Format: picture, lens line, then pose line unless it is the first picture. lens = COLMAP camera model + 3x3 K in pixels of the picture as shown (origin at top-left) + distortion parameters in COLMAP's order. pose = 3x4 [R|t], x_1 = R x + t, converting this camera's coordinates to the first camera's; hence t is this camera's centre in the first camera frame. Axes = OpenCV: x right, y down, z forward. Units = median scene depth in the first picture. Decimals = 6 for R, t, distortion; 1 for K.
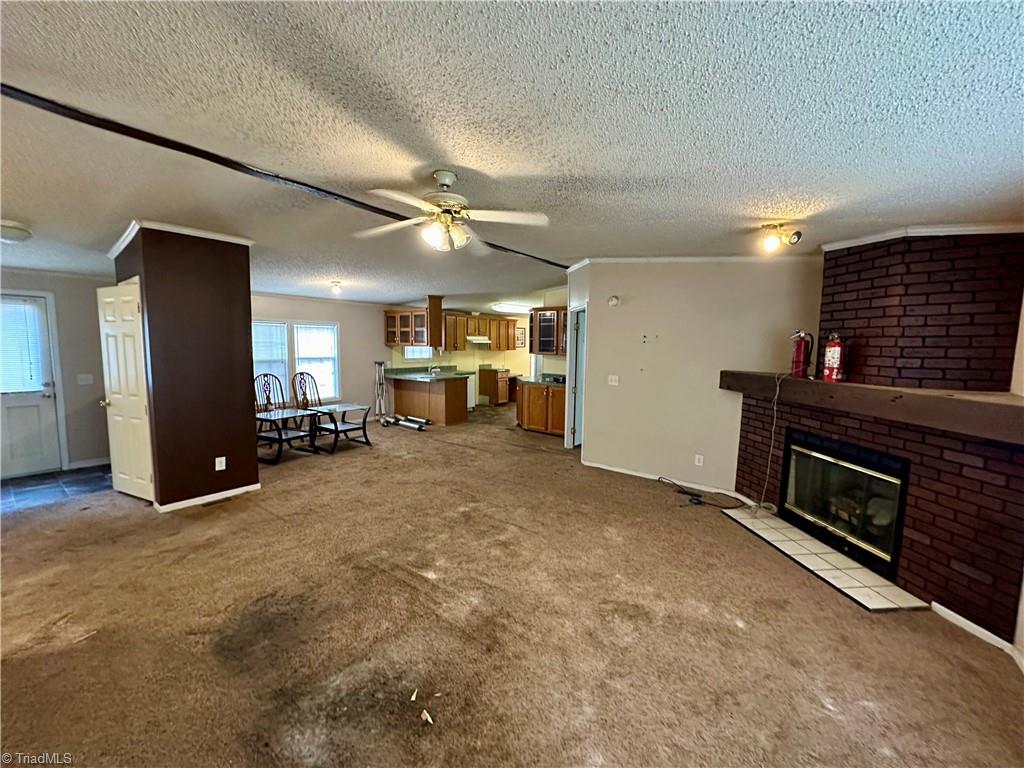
lens RADIAL K [[405.6, 0, 513.1], [0, 405.6, 382.1], [0, 0, 1]] dist [0.003940, 0.000264]
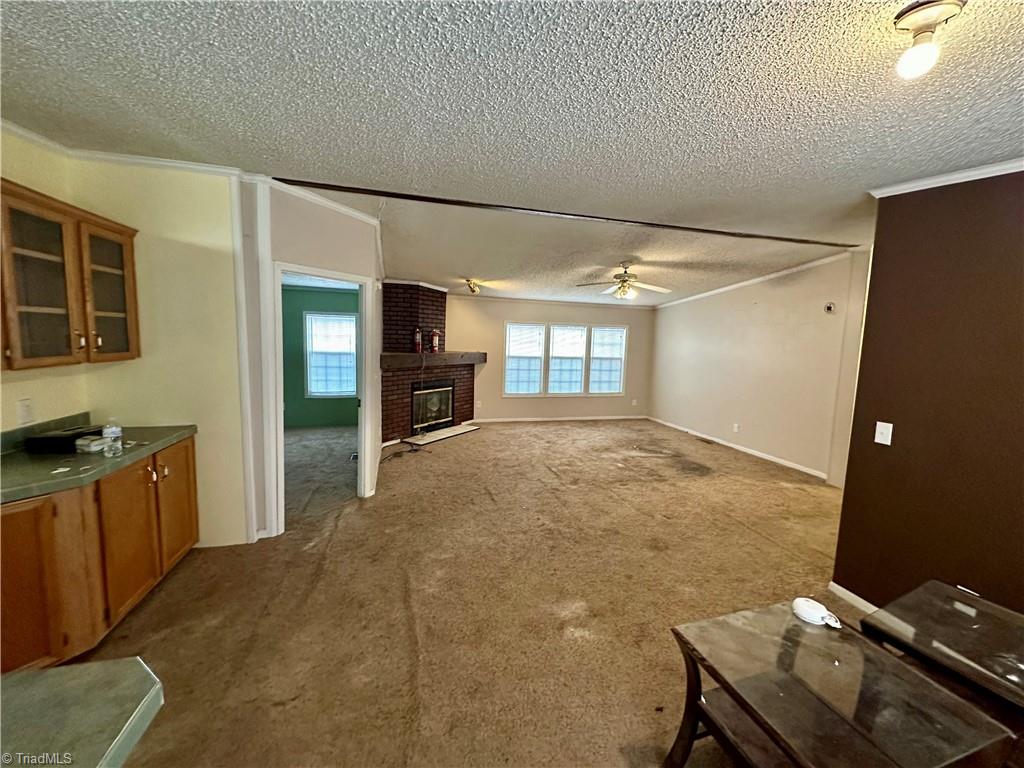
lens RADIAL K [[405.6, 0, 515.3], [0, 405.6, 381.9], [0, 0, 1]] dist [0.003940, 0.000264]
pose [[-0.802077, -0.096658, 0.589347, -0.775267], [0.018591, 0.982297, 0.186407, -0.229096], [-0.596932, 0.160470, -0.786080, 2.379515]]
